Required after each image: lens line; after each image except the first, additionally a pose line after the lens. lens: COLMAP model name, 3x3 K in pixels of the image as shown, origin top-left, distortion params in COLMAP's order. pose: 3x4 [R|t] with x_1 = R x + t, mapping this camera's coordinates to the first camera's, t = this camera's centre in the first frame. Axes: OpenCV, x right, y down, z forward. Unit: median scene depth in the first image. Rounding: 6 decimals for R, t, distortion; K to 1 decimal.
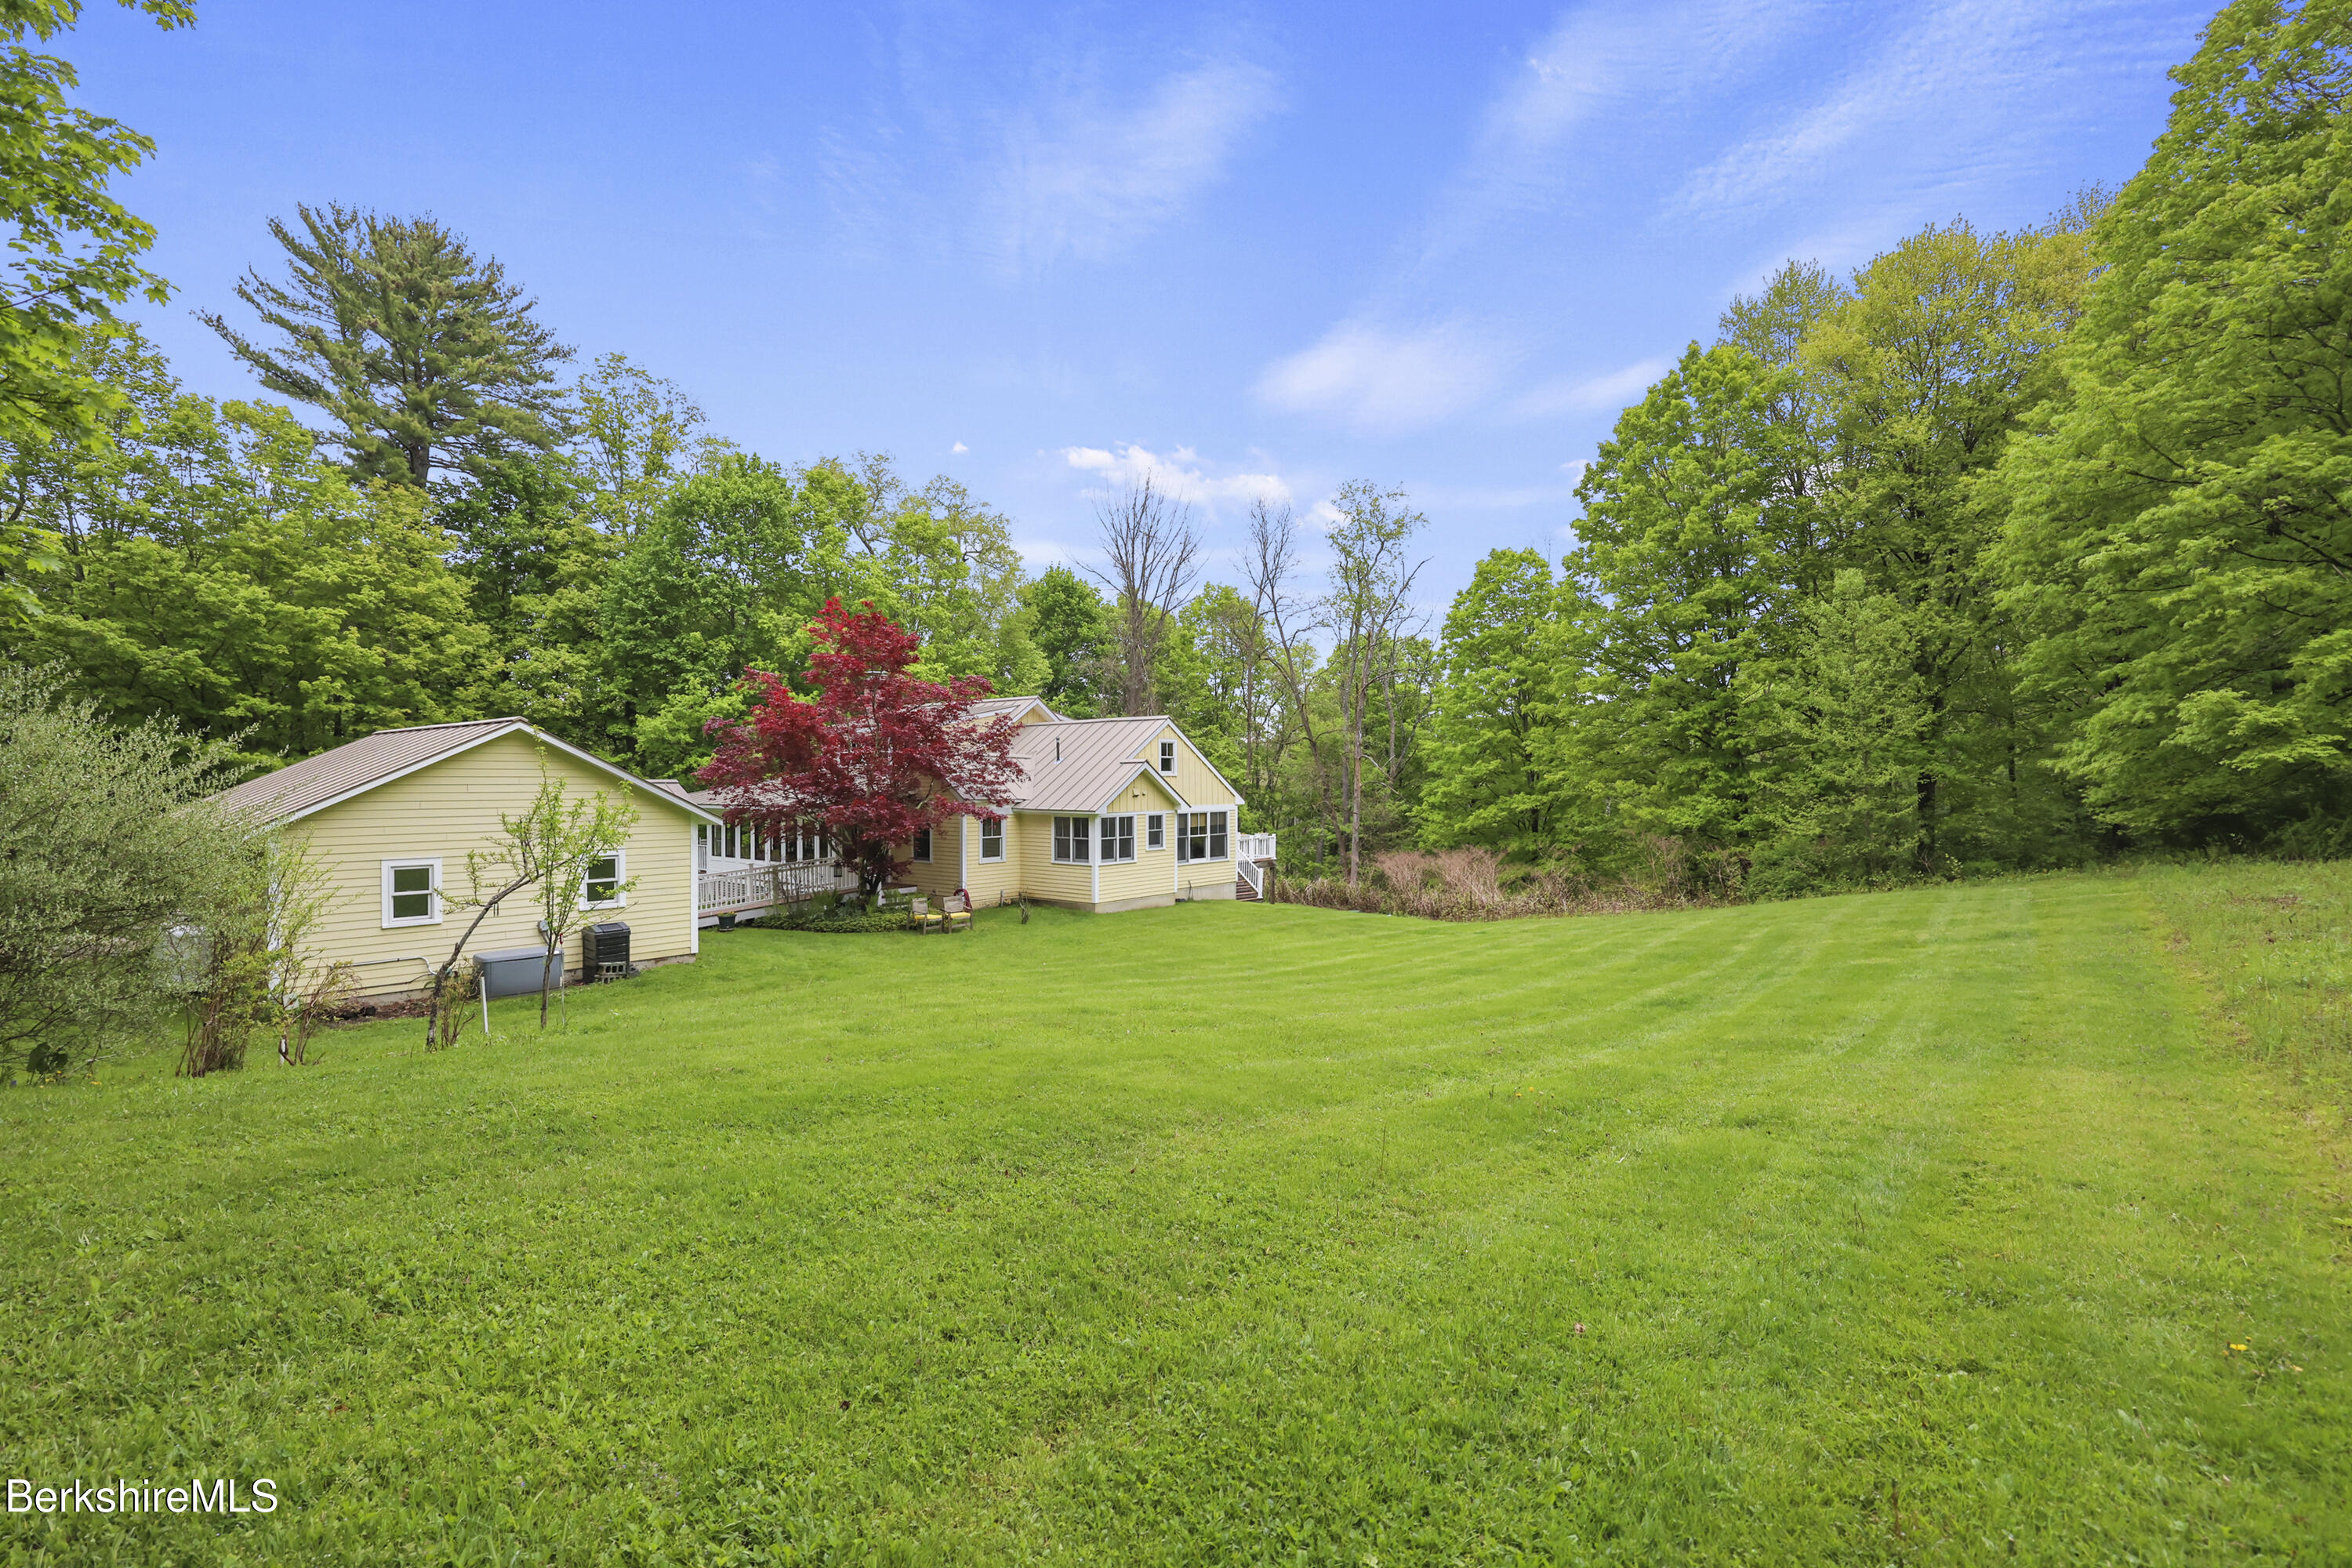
lens RADIAL K [[1021.6, 0, 1177.2], [0, 1021.6, 782.0], [0, 0, 1]] dist [-0.000648, -0.000075]
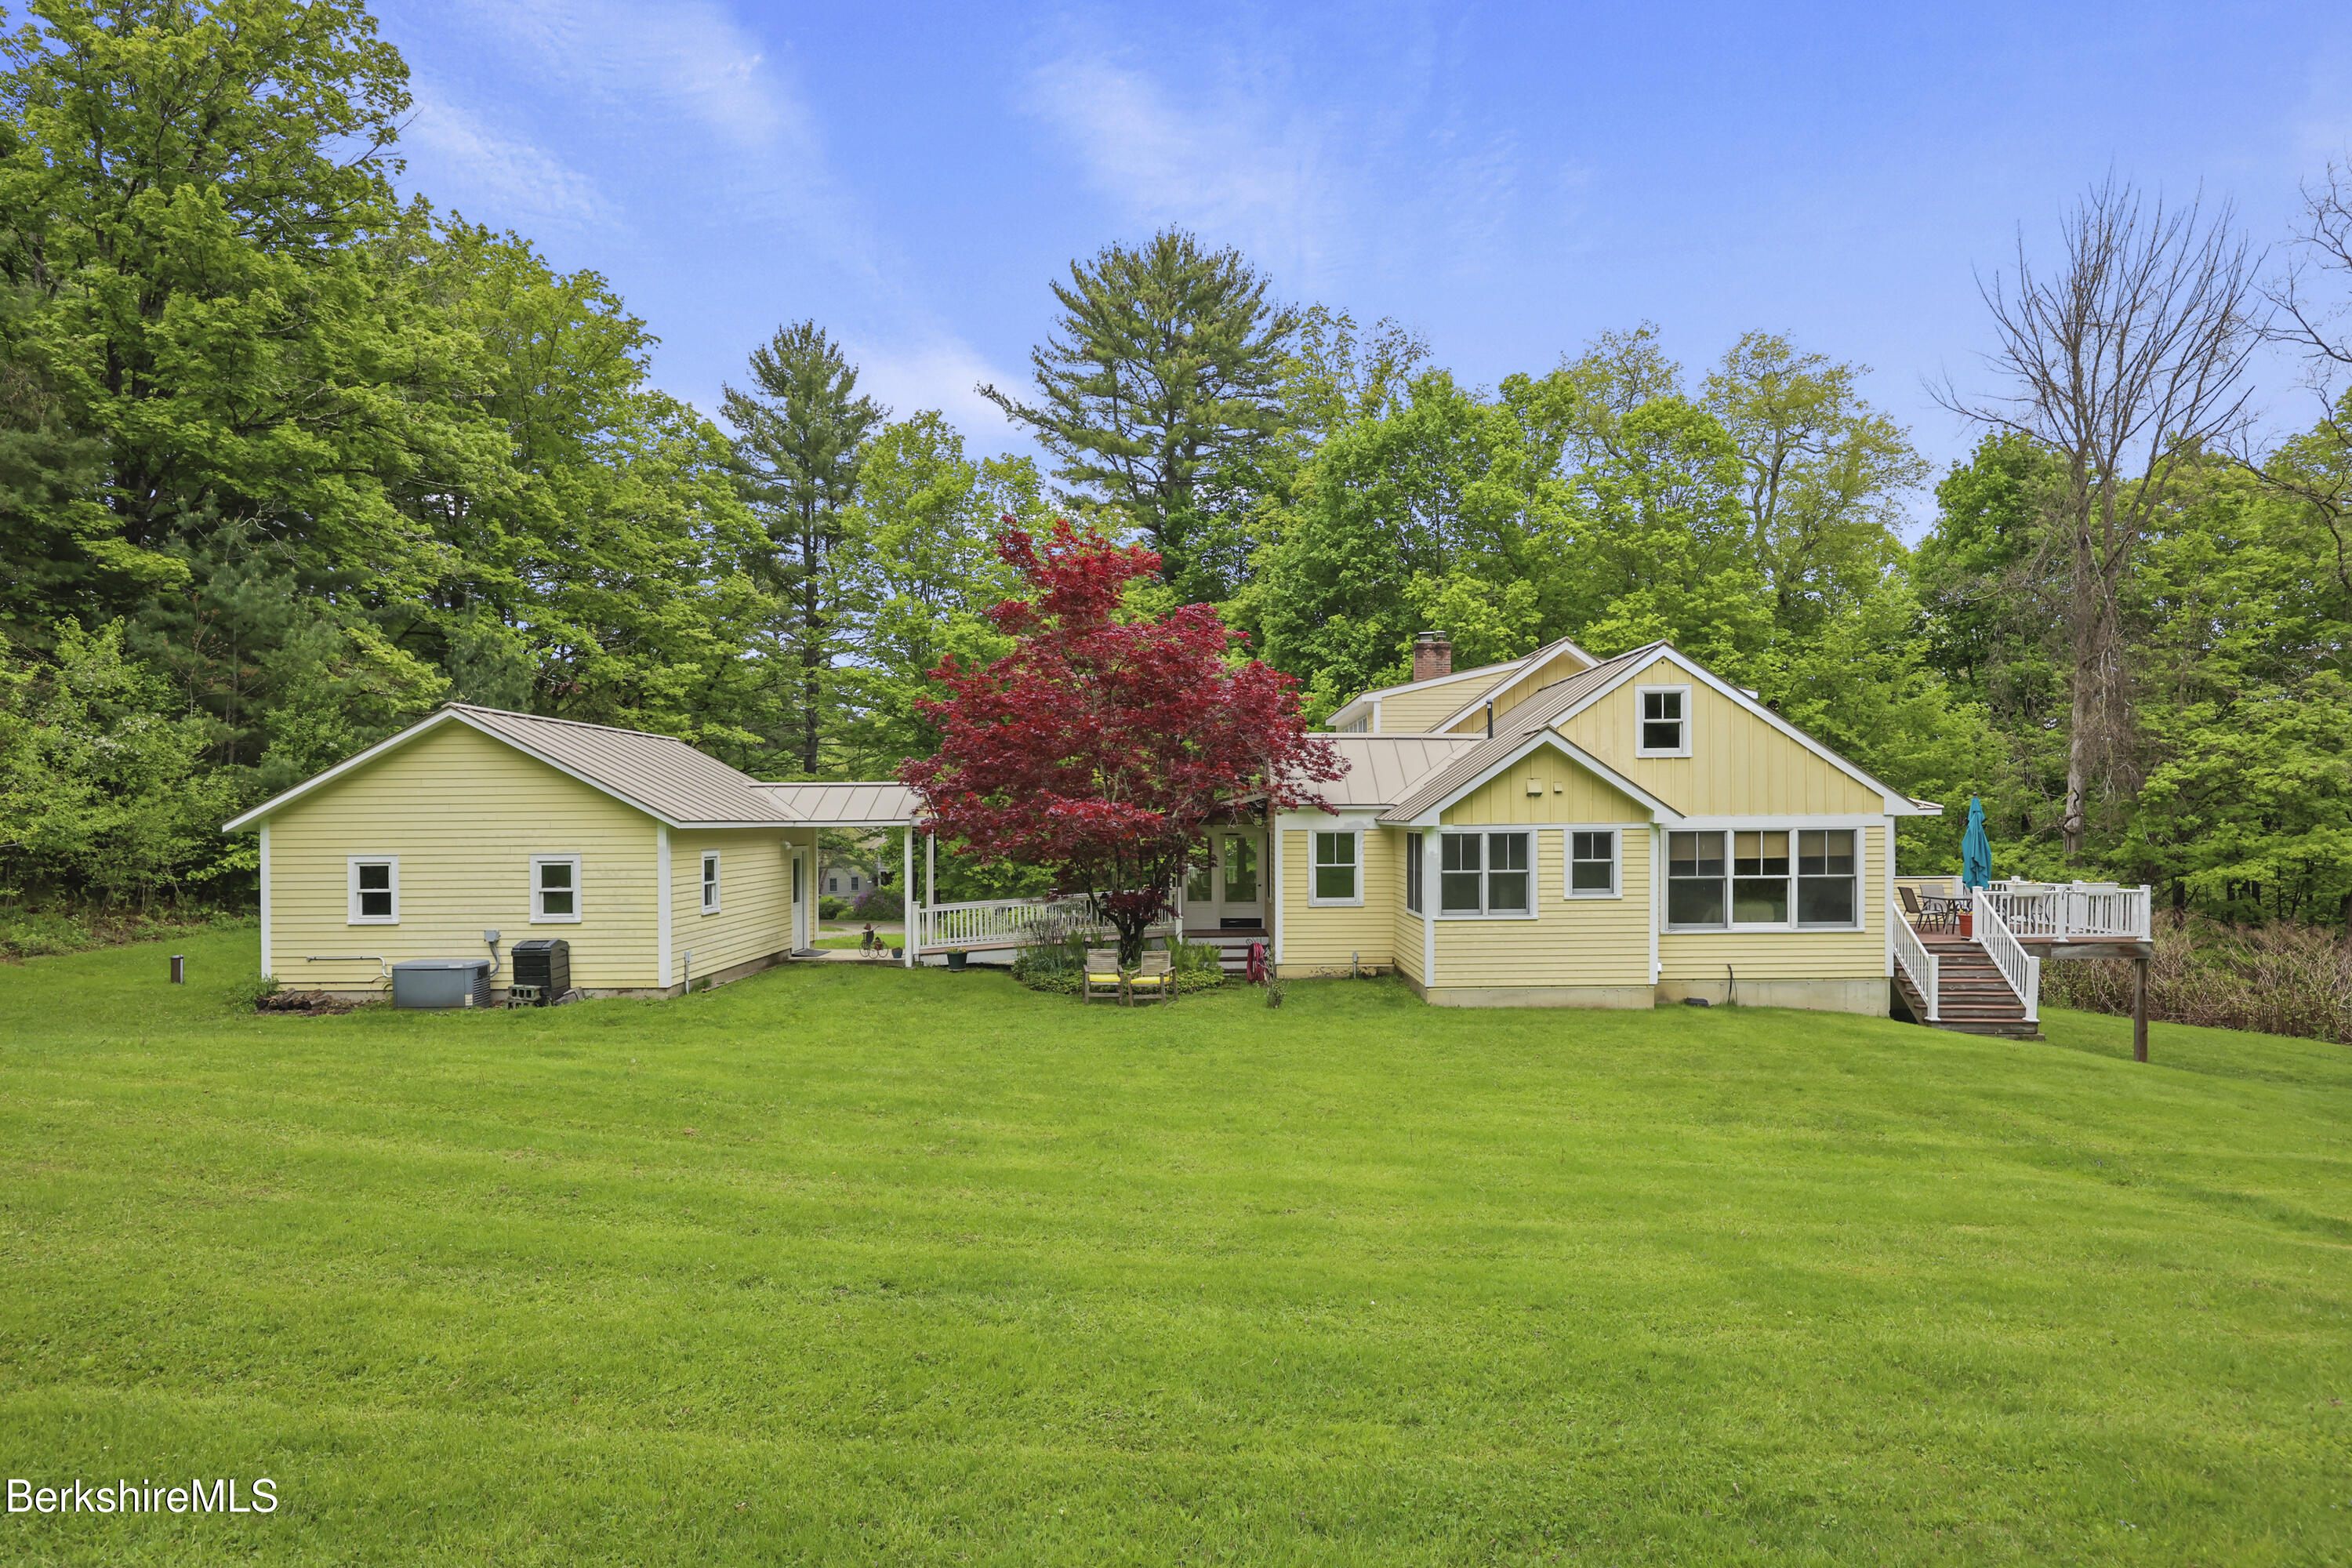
lens RADIAL K [[1265.5, 0, 1175.8], [0, 1265.5, 788.9], [0, 0, 1]] dist [0.005324, 0.000435]
pose [[0.630362, -0.026492, -0.775850, 0.356833], [0.008951, 0.999599, -0.026859, 0.026720], [0.776250, 0.009986, 0.630346, 0.435923]]
